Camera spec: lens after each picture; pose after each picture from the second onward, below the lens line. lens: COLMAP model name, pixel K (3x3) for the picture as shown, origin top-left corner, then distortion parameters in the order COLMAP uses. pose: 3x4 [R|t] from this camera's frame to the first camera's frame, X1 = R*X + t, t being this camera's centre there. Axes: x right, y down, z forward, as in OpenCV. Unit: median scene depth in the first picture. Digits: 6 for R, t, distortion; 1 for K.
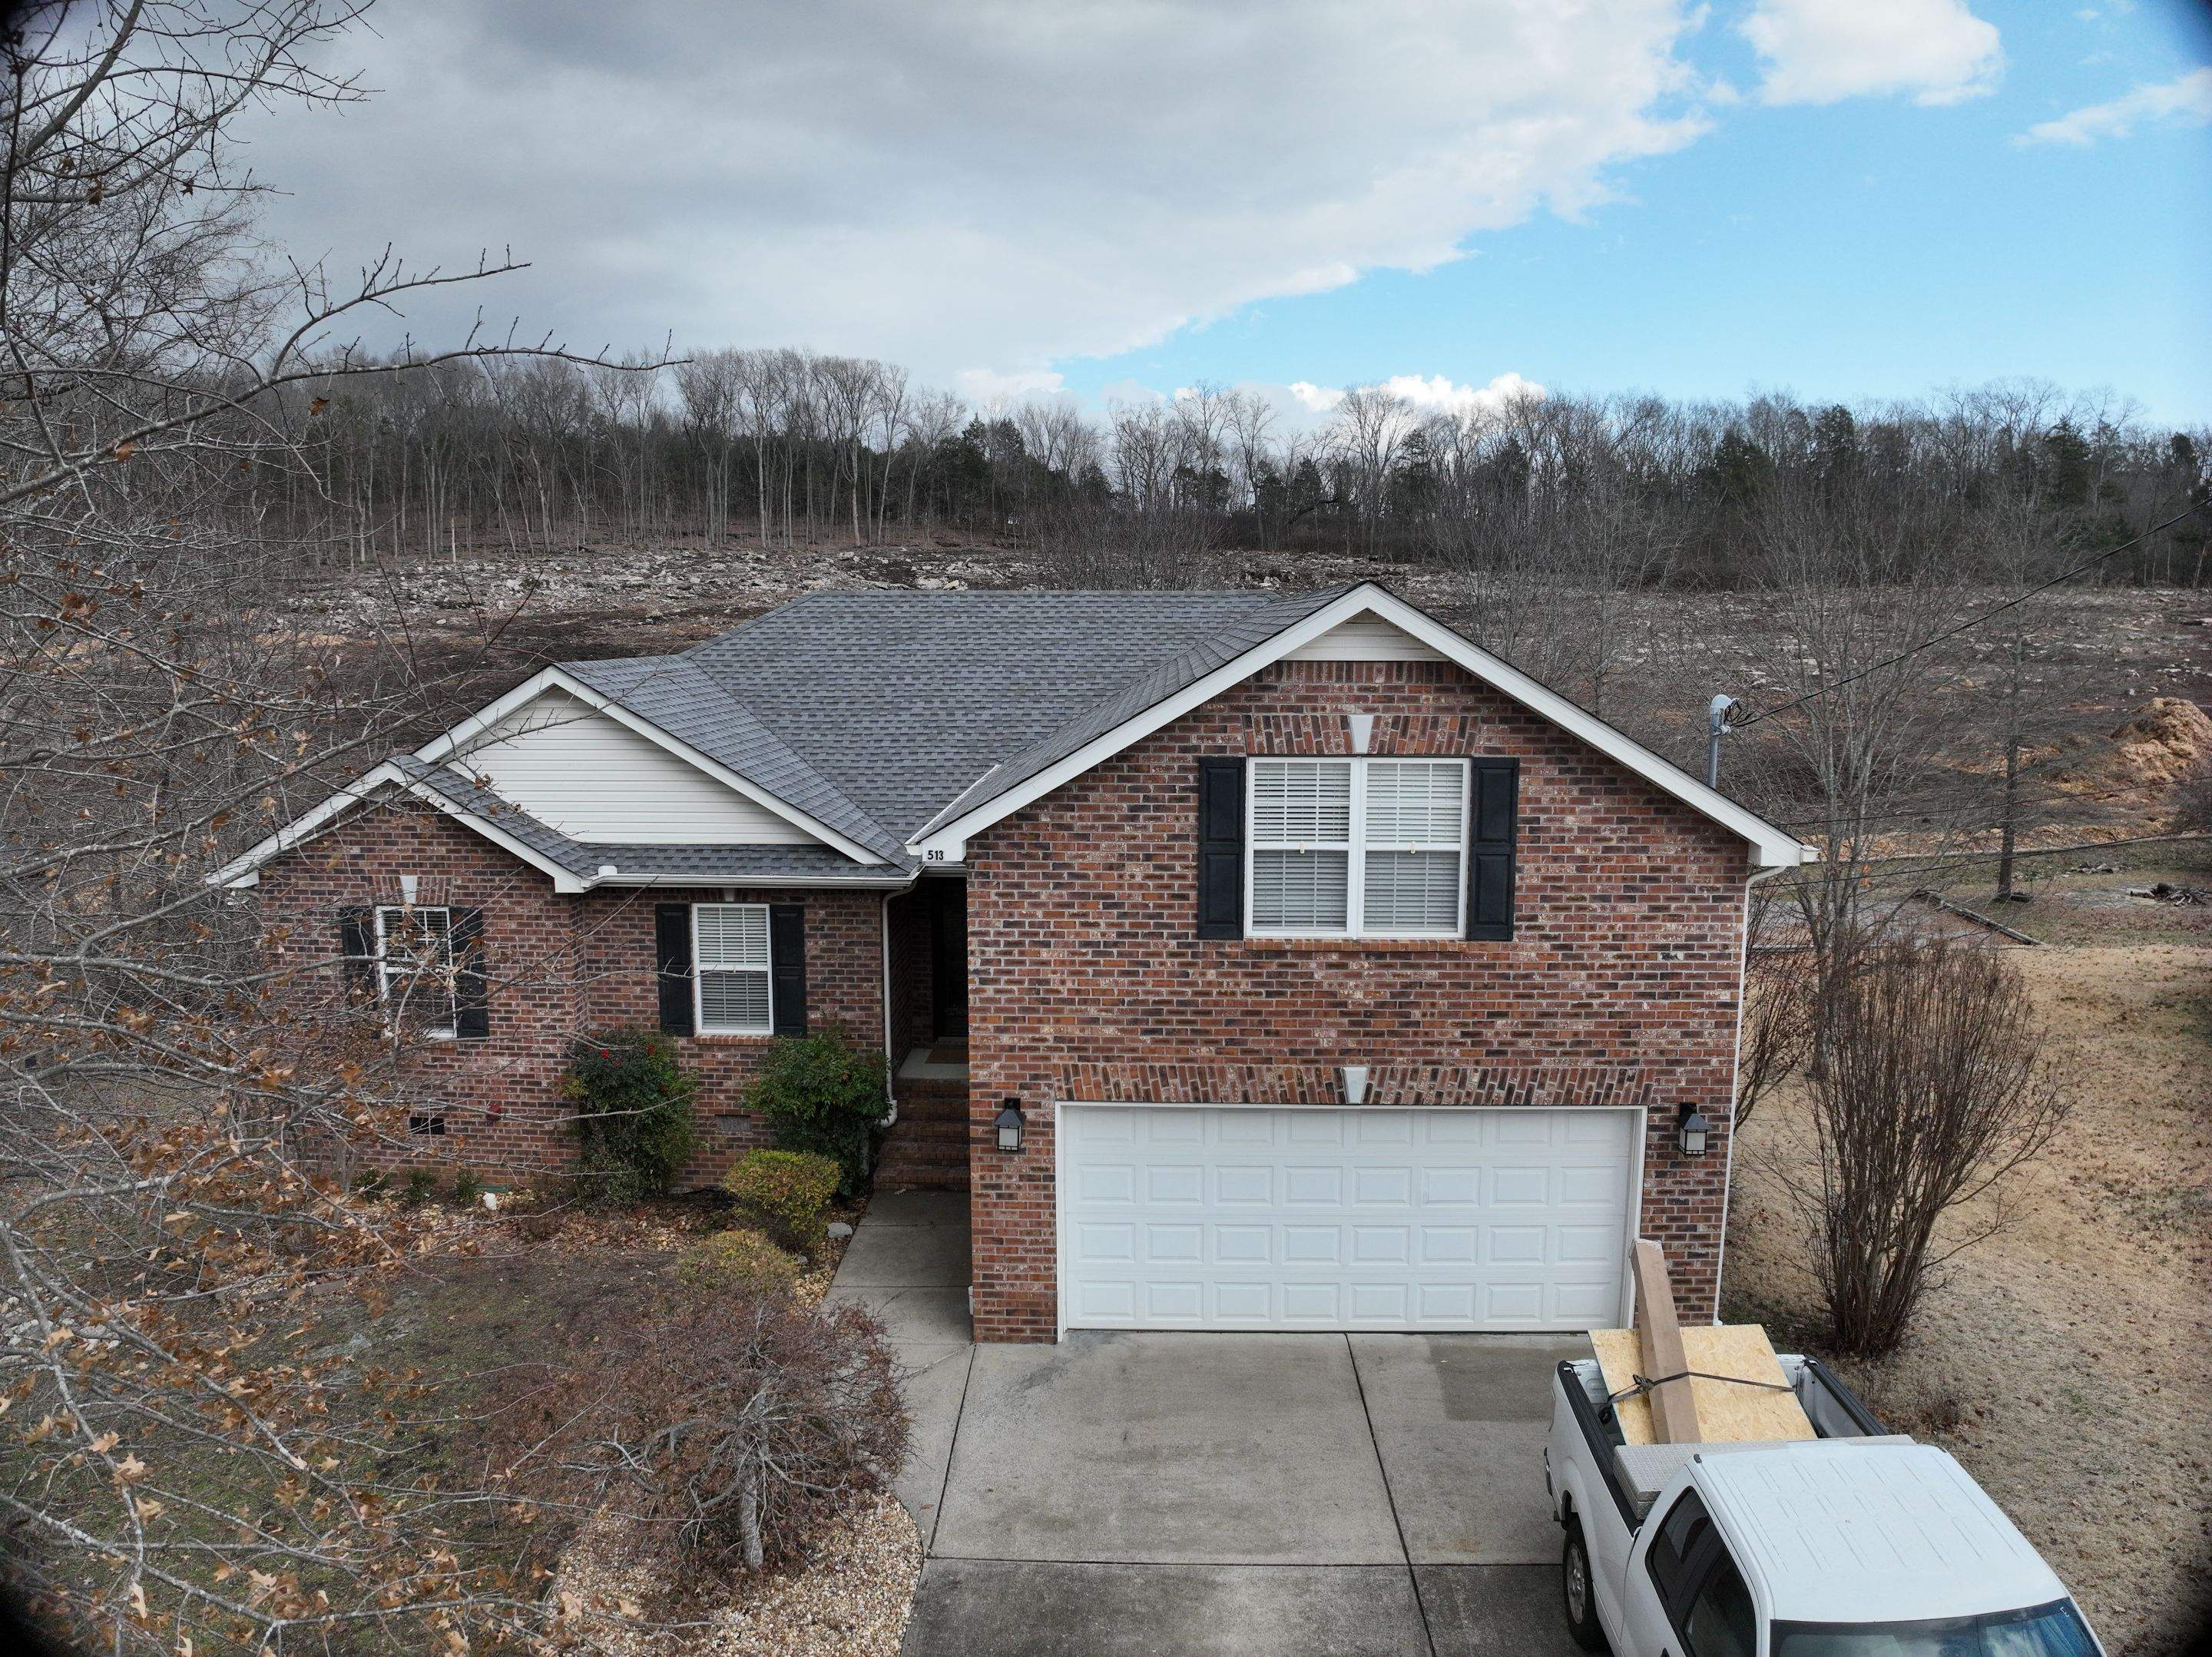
lens RADIAL K [[1559.6, 0, 1103.6], [0, 1559.6, 814.9], [0, 0, 1]] dist [-0.101074, -0.018948]
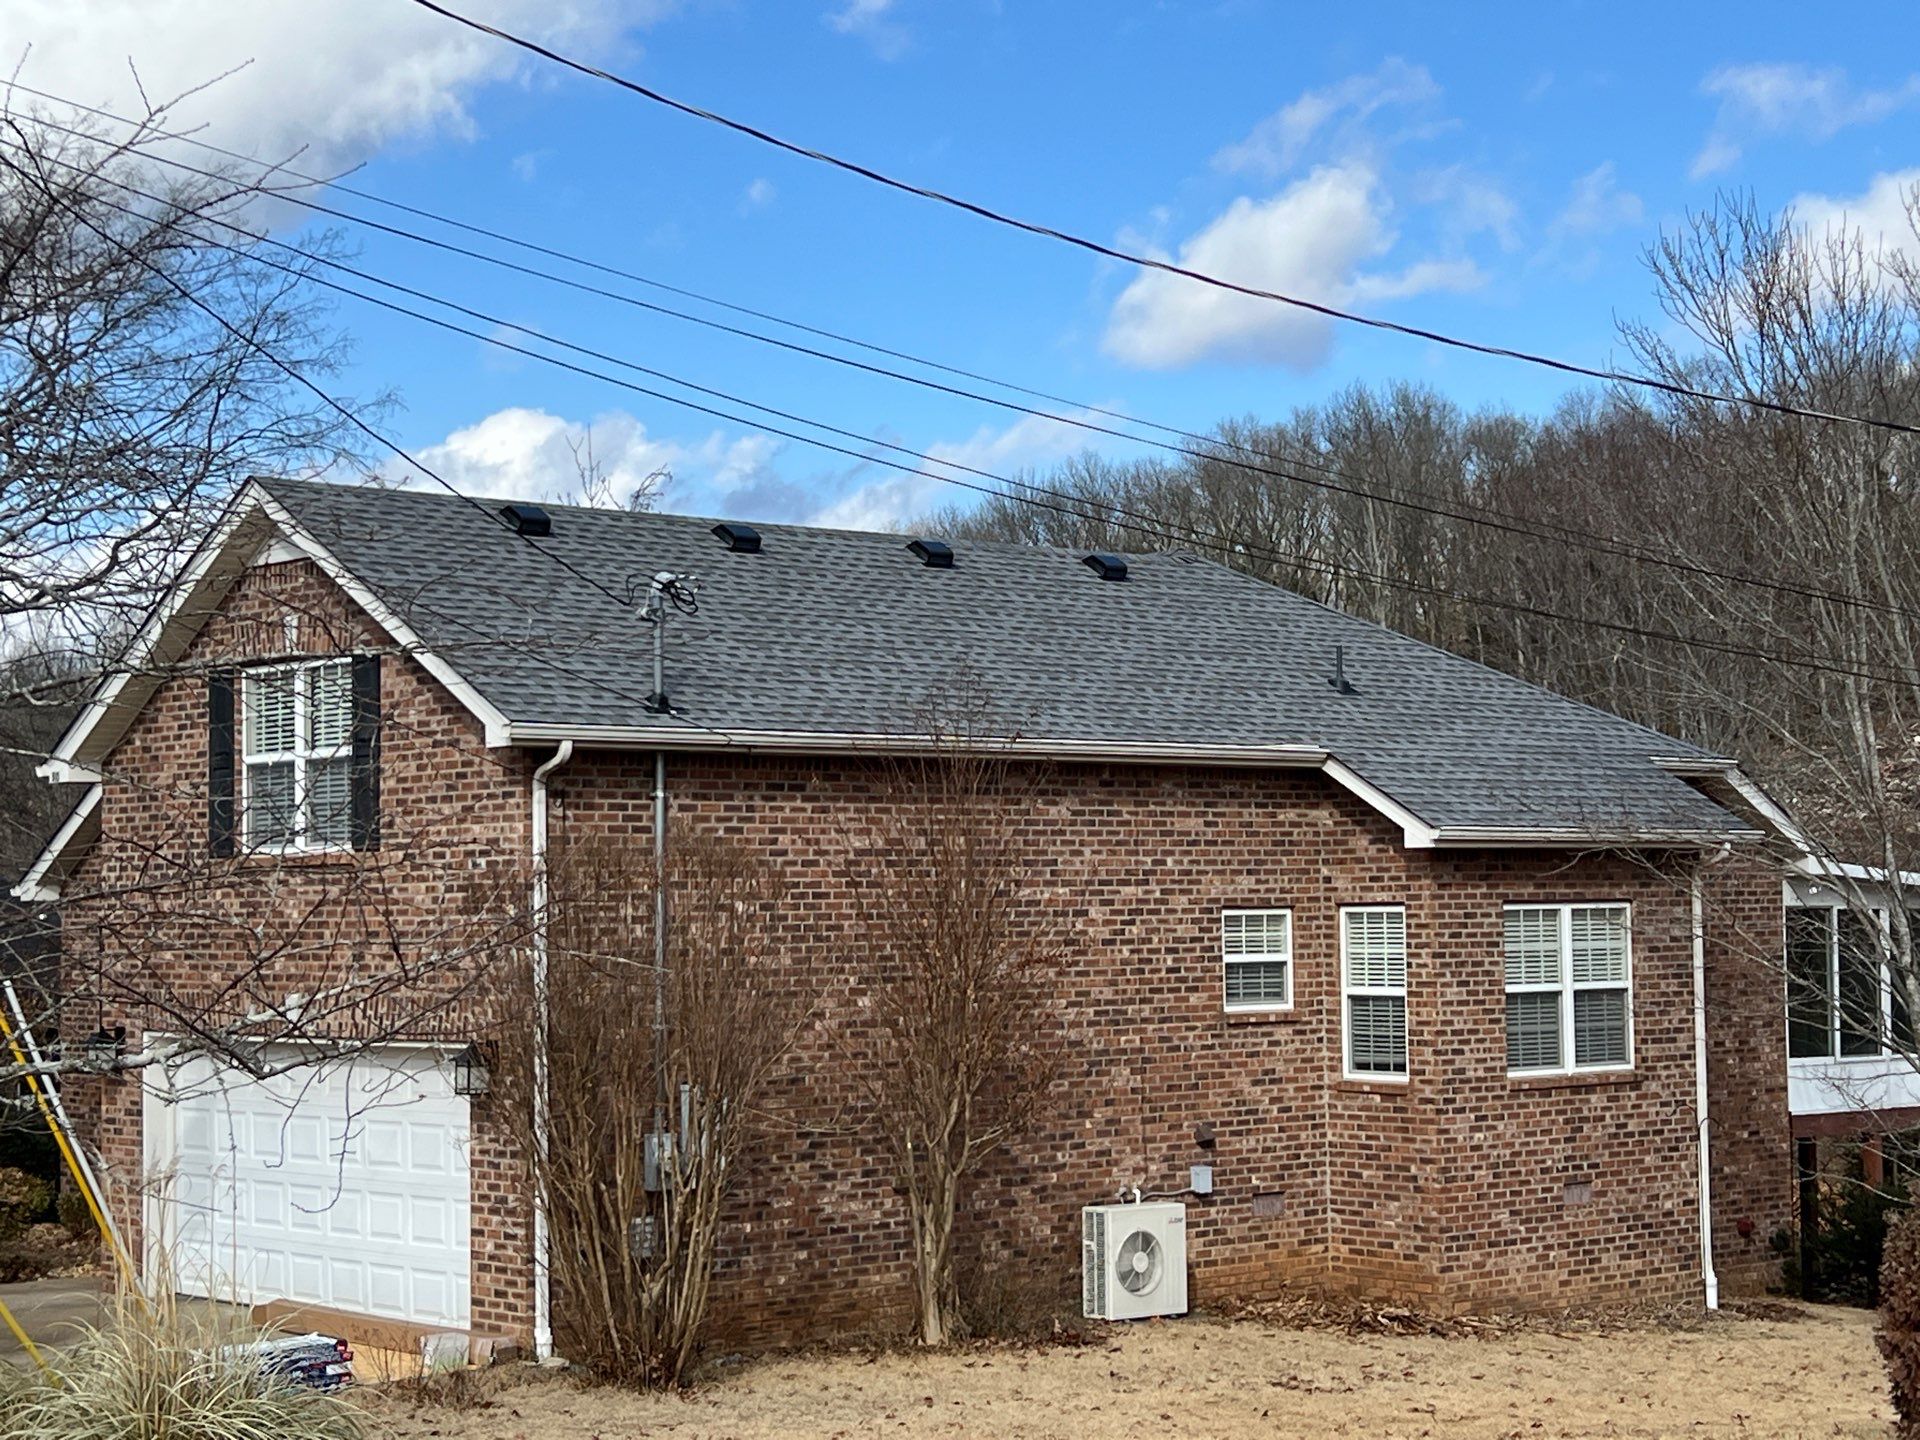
lens RADIAL K [[3284.2, 0, 959.5], [0, 3284.2, 724.8], [0, 0, 1]] dist [0.017322, 0.000000]
pose [[0.688612, -0.049990, -0.723404, 1.857986], [-0.077775, 0.986774, -0.142225, 0.250967], [0.720947, 0.154200, 0.675617, -0.066323]]
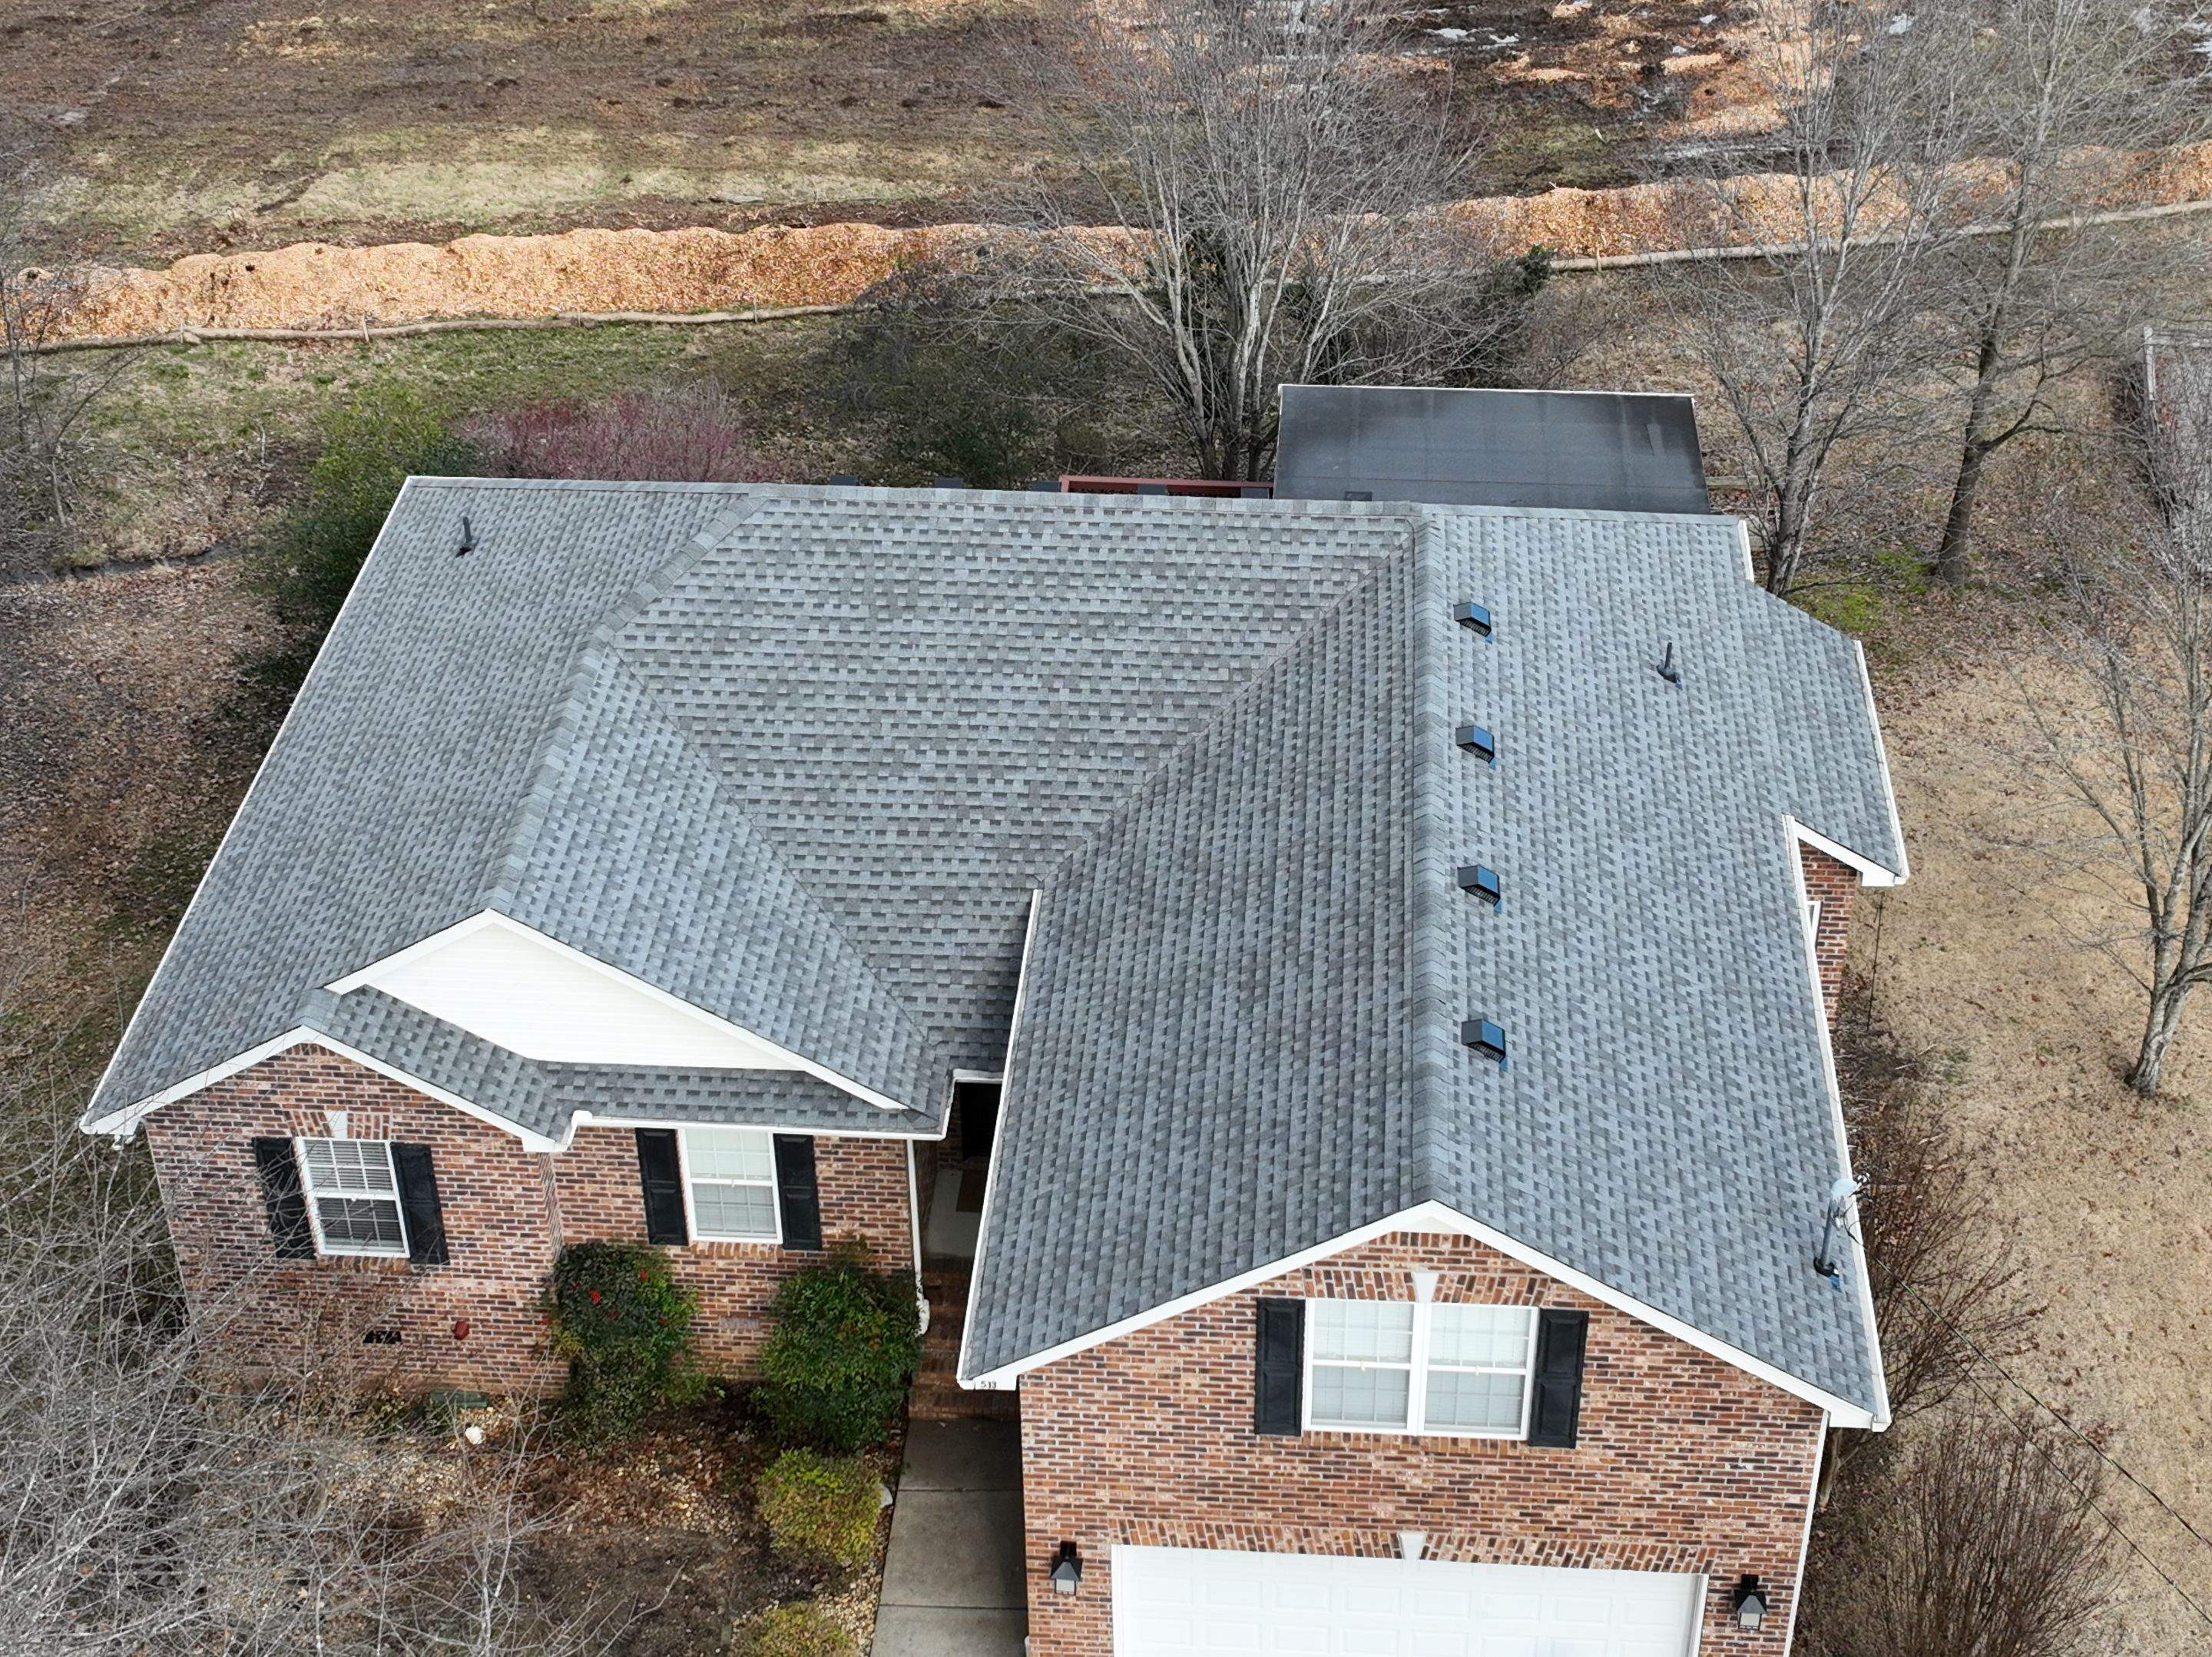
lens RADIAL K [[3266.2, 0, 1121.9], [0, 3266.2, 835.3], [0, 0, 1]] dist [0.012965, 0.000000]
pose [[0.999524, 0.008444, -0.029683, 0.034398], [0.006629, 0.880646, 0.473728, -1.220820], [0.030141, -0.473700, 0.880171, -0.636775]]
